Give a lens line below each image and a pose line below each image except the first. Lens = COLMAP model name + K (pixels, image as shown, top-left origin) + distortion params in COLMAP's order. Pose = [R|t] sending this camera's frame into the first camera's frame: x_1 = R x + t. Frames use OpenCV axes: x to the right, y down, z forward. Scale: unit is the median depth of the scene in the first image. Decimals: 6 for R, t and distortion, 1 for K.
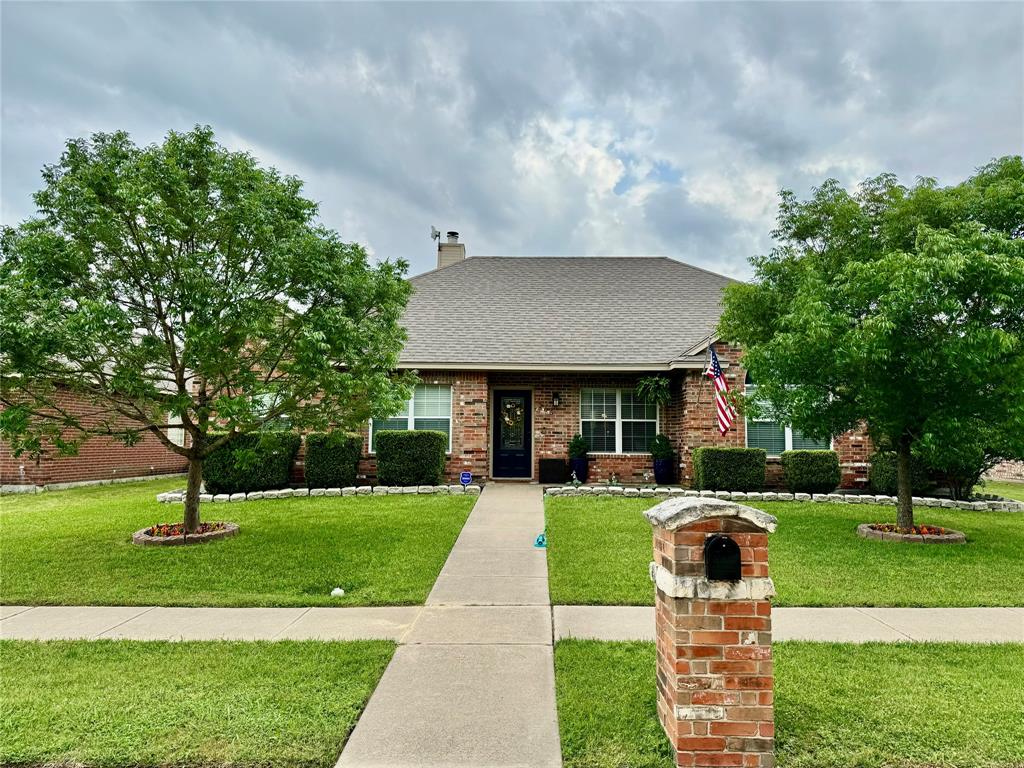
lens RADIAL K [[691.4, 0, 512.0], [0, 691.4, 384.0], [0, 0, 1]] dist [-0.001395, -0.002128]
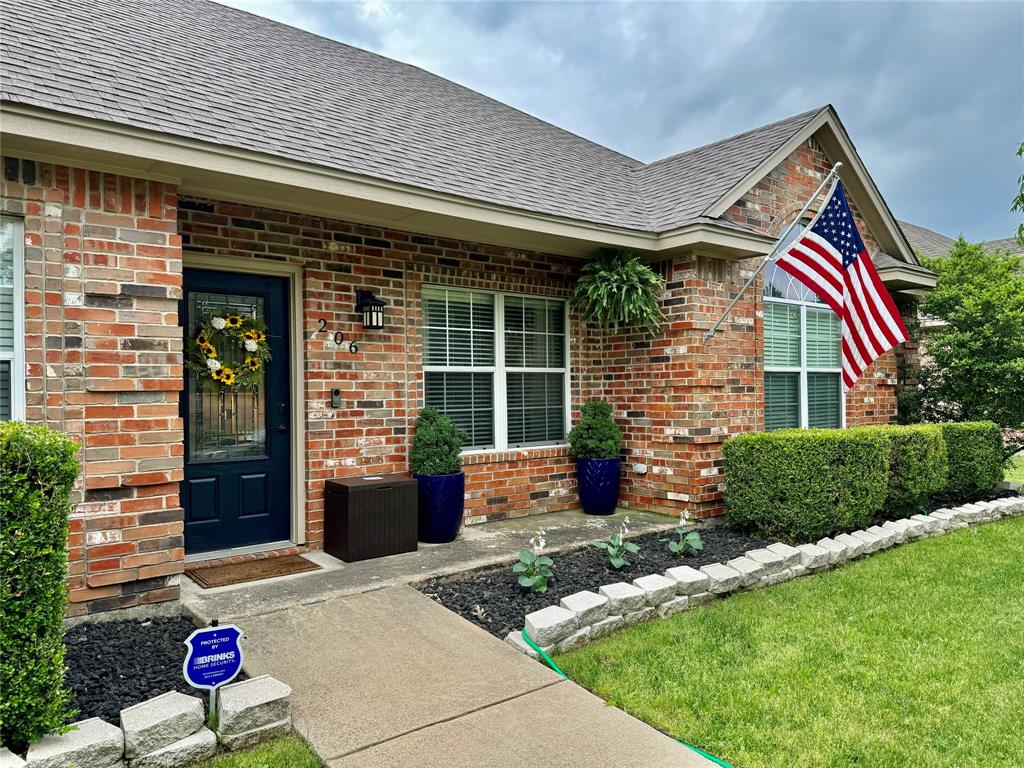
lens RADIAL K [[691.4, 0, 512.0], [0, 691.4, 384.0], [0, 0, 1]] dist [-0.001395, -0.002128]
pose [[0.772914, -0.011118, 0.634413, -0.103772], [-0.032257, 0.997865, 0.056787, 0.037901], [-0.633690, -0.064356, 0.770905, 0.682953]]
